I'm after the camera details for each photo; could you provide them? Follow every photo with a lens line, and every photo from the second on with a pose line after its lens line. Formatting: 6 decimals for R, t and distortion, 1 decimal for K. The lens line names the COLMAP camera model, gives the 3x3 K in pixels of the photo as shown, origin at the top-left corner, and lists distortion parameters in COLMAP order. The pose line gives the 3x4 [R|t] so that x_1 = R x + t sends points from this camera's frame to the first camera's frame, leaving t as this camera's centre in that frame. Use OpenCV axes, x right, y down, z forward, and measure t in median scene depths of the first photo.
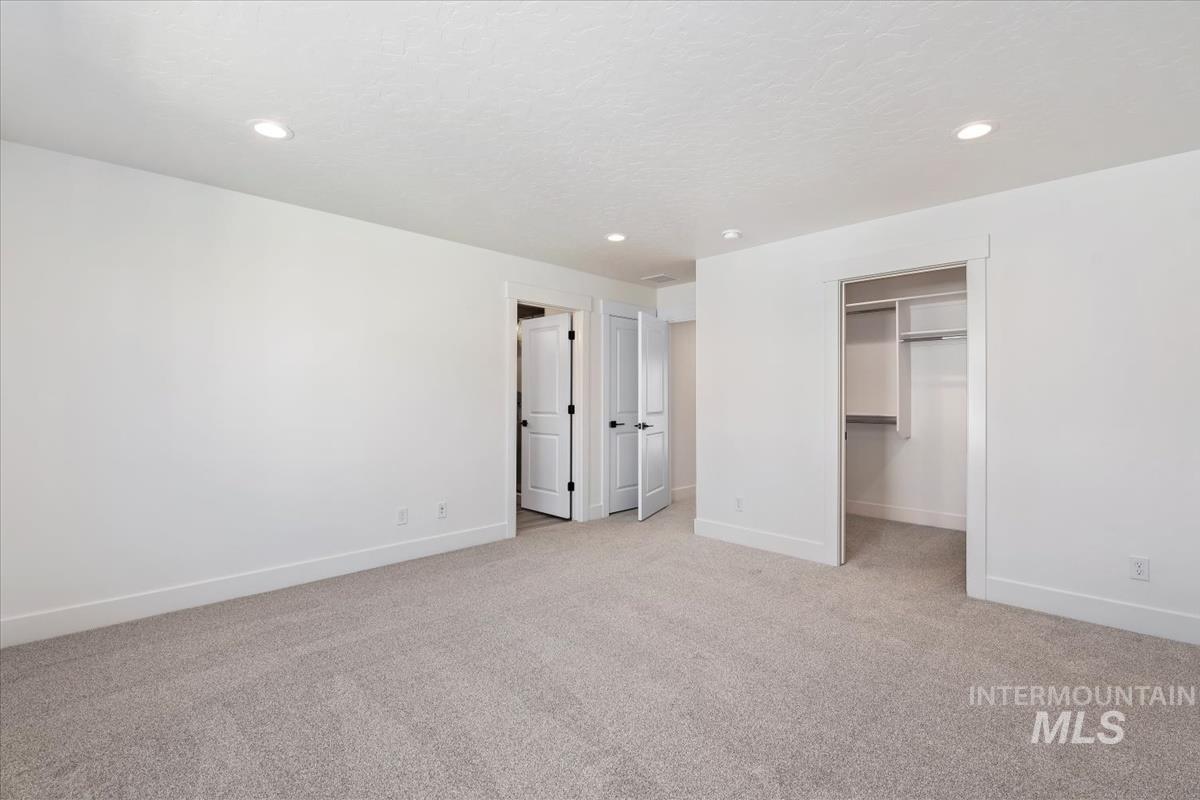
lens RADIAL K [[527.2, 0, 596.3], [0, 527.2, 393.0], [0, 0, 1]] dist [-0.009407, -0.000917]
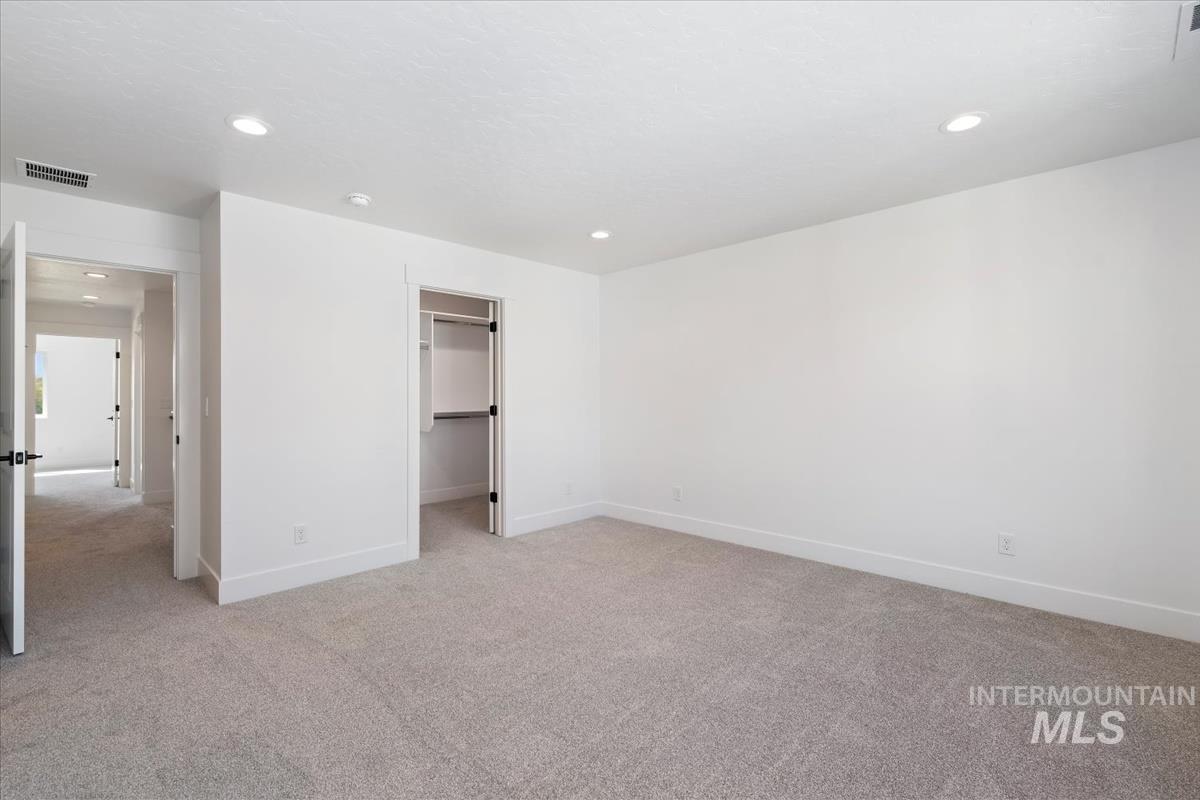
lens RADIAL K [[527.2, 0, 596.3], [0, 527.2, 393.0], [0, 0, 1]] dist [-0.009407, -0.000917]
pose [[-0.056163, 0.011197, 0.998359, -0.590027], [0.002797, 0.999935, -0.011058, 0.013029], [-0.998418, 0.002172, -0.056190, 0.678292]]
